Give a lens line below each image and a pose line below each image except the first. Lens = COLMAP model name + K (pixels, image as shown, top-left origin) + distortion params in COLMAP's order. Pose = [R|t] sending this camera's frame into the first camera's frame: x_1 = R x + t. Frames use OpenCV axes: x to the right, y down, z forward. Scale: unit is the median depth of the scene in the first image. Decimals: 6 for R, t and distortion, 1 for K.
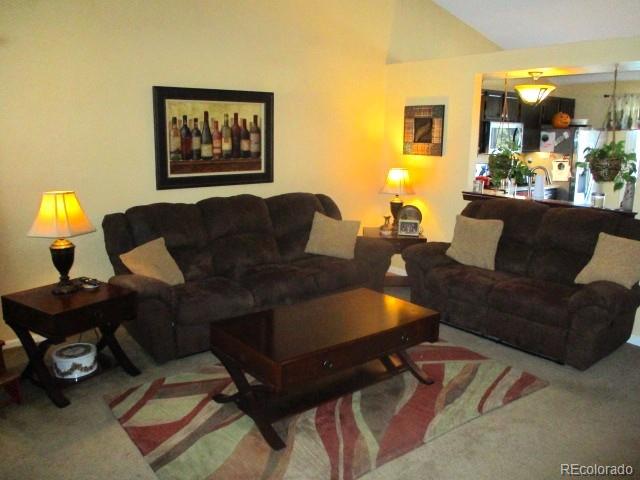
lens RADIAL K [[534.3, 0, 315.1], [0, 534.3, 238.9], [0, 0, 1]] dist [-0.032177, 0.004359]
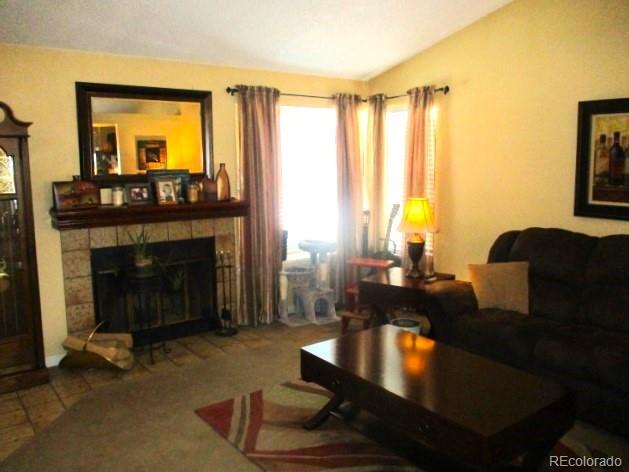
lens RADIAL K [[525.1, 0, 309.7], [0, 525.1, 235.0], [0, 0, 1]] dist [-0.032177, 0.004359]
pose [[-0.044049, 0.147843, -0.988029, 0.602852], [-0.182148, 0.971224, 0.153449, -0.113472], [0.982284, 0.186727, -0.015852, 0.574777]]
